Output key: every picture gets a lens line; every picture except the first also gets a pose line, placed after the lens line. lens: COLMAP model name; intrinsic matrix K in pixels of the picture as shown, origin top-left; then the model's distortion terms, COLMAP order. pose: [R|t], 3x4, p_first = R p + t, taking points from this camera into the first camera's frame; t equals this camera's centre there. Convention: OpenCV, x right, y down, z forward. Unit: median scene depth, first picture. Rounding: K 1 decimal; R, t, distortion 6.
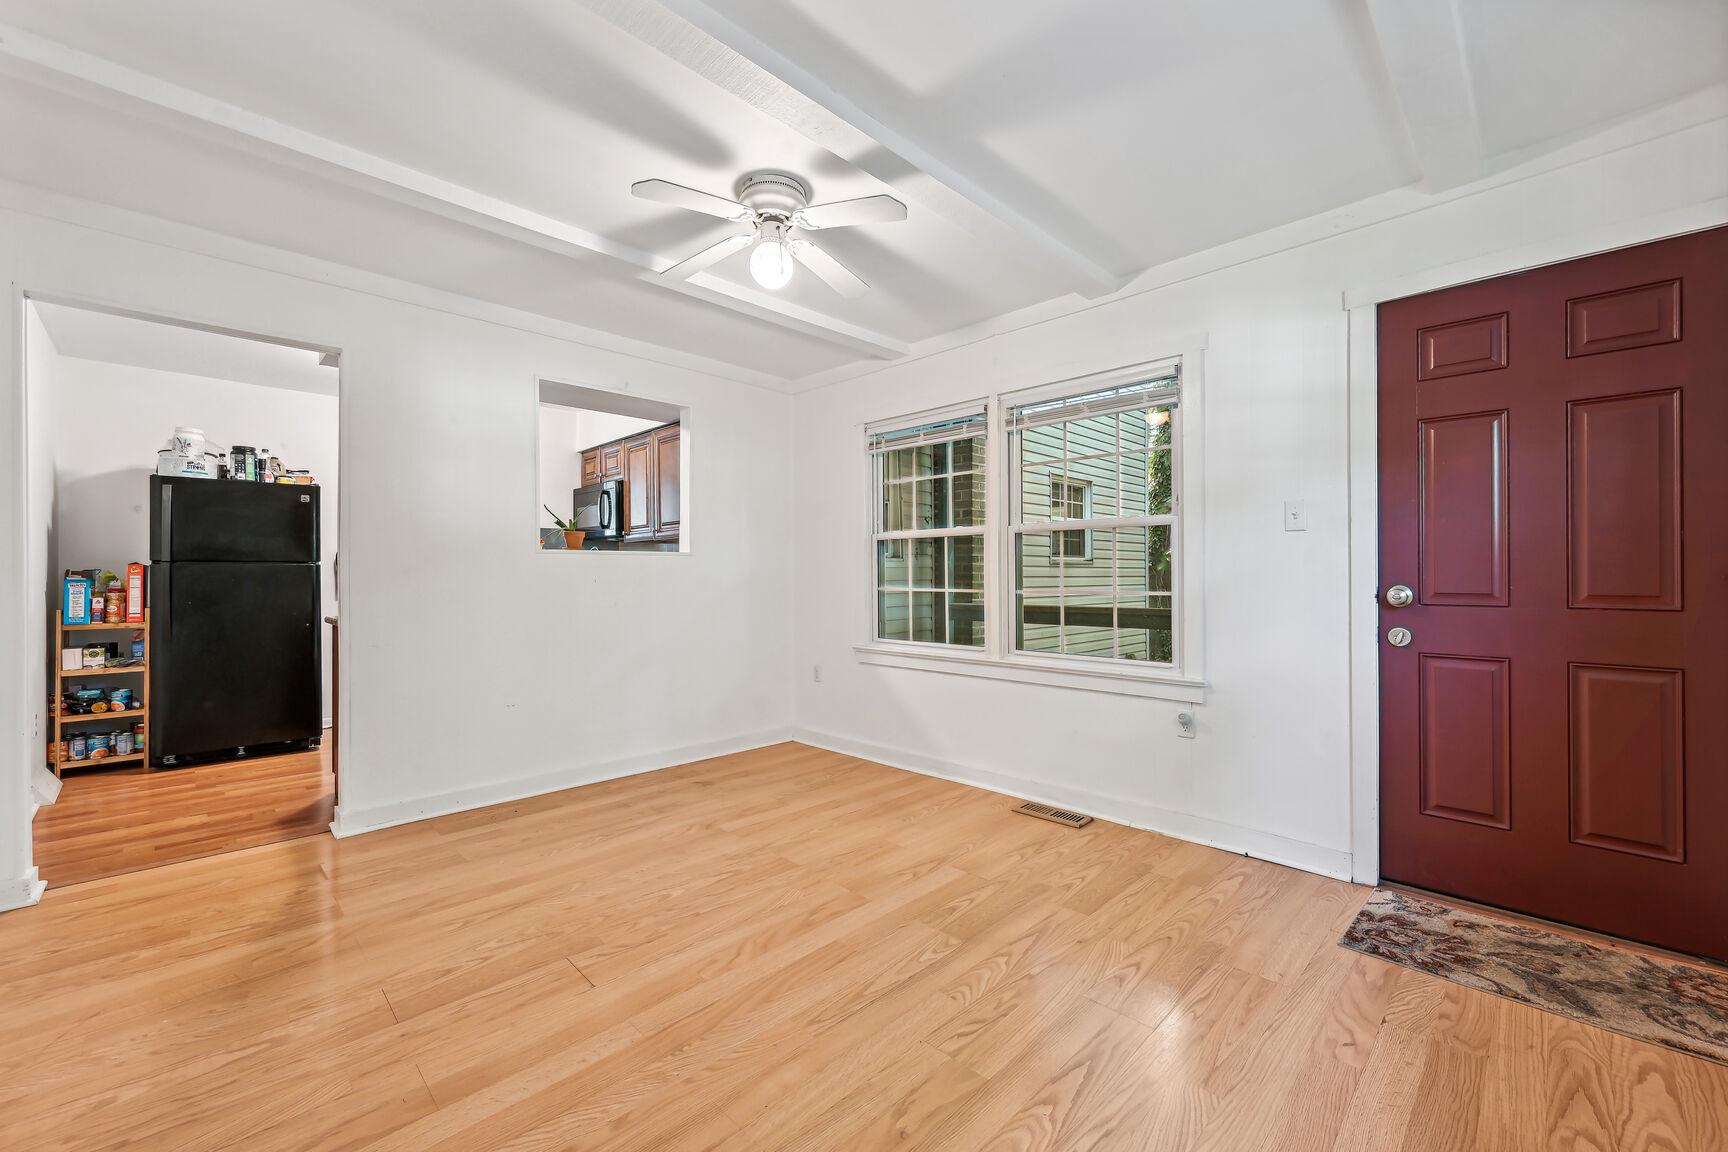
lens RADIAL K [[679.3, 0, 864.0], [0, 679.3, 576.0], [0, 0, 1]] dist [0.001294, 0.000244]
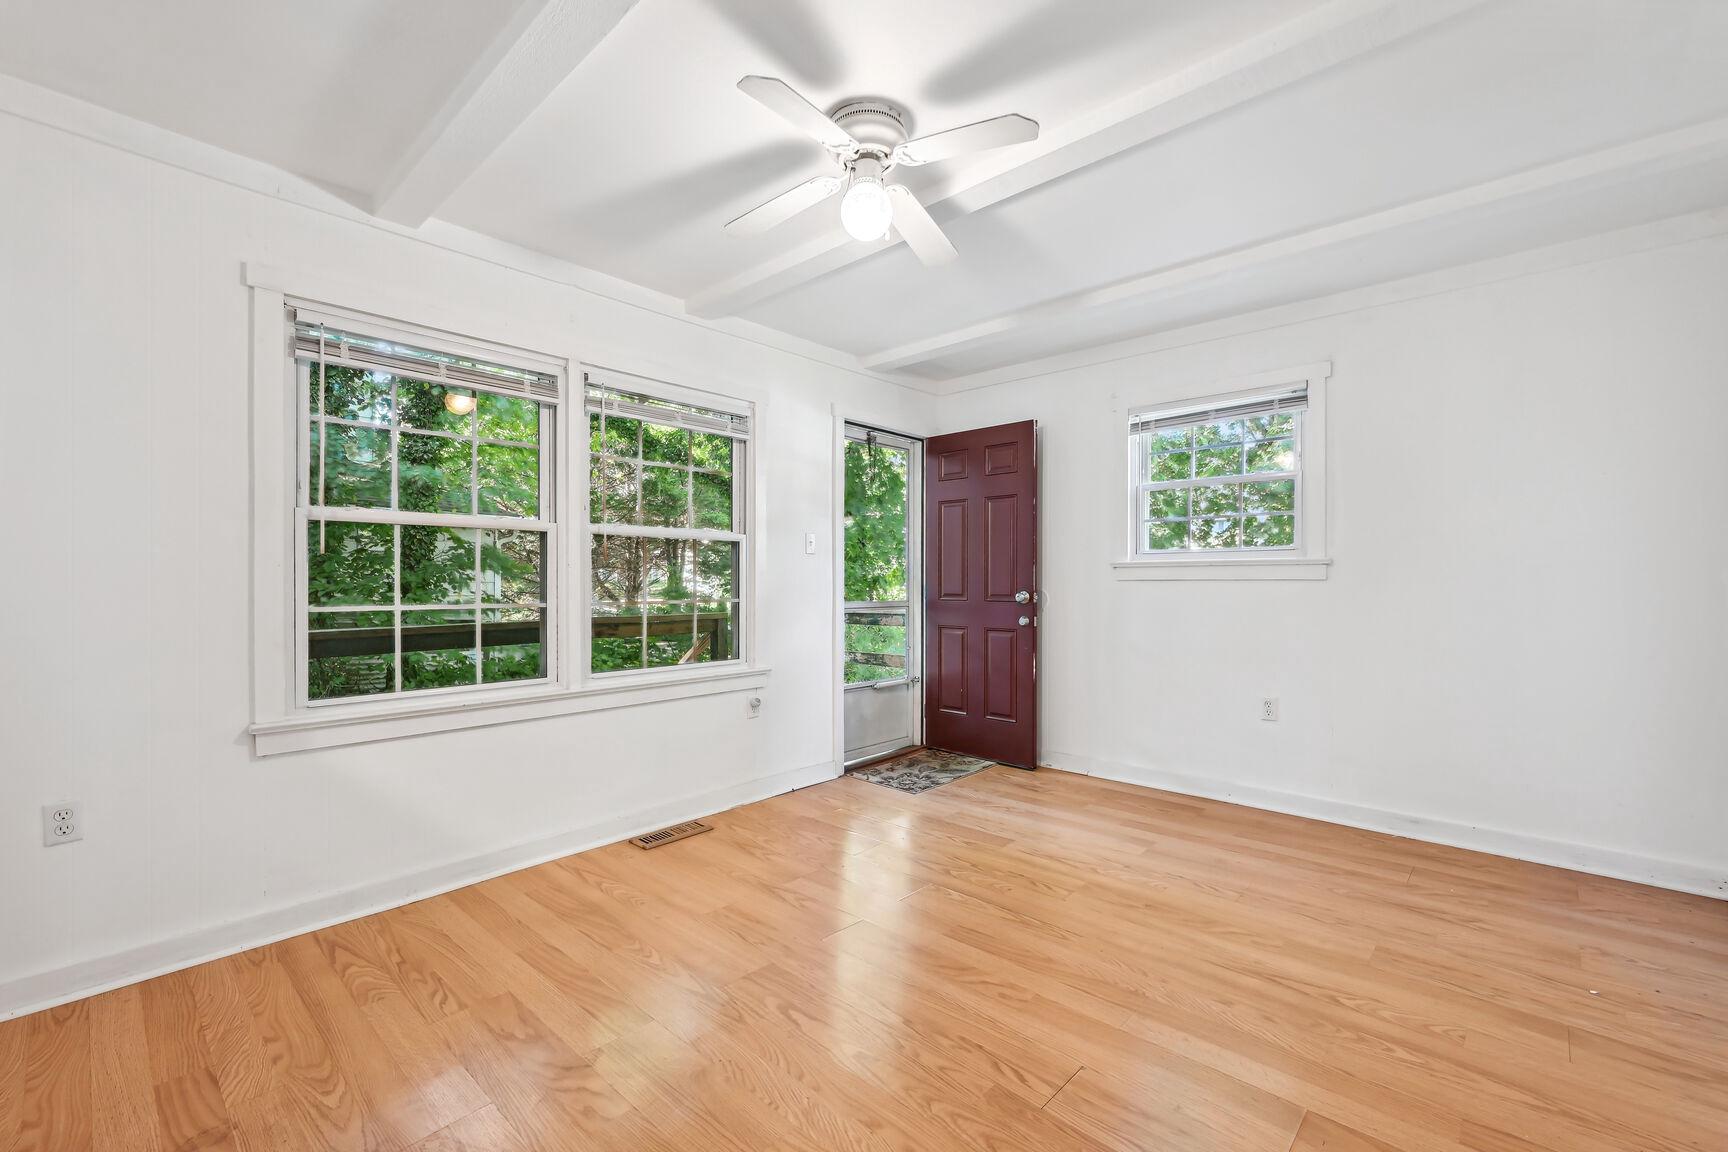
lens RADIAL K [[737.4, 0, 864.0], [0, 737.4, 576.0], [0, 0, 1]] dist [0.010782, -0.000120]
pose [[-0.044591, 0.014133, 0.998905, -0.814463], [0.000637, 0.999900, -0.014118, 0.002159], [-0.999005, 0.000006, -0.044596, 0.811721]]
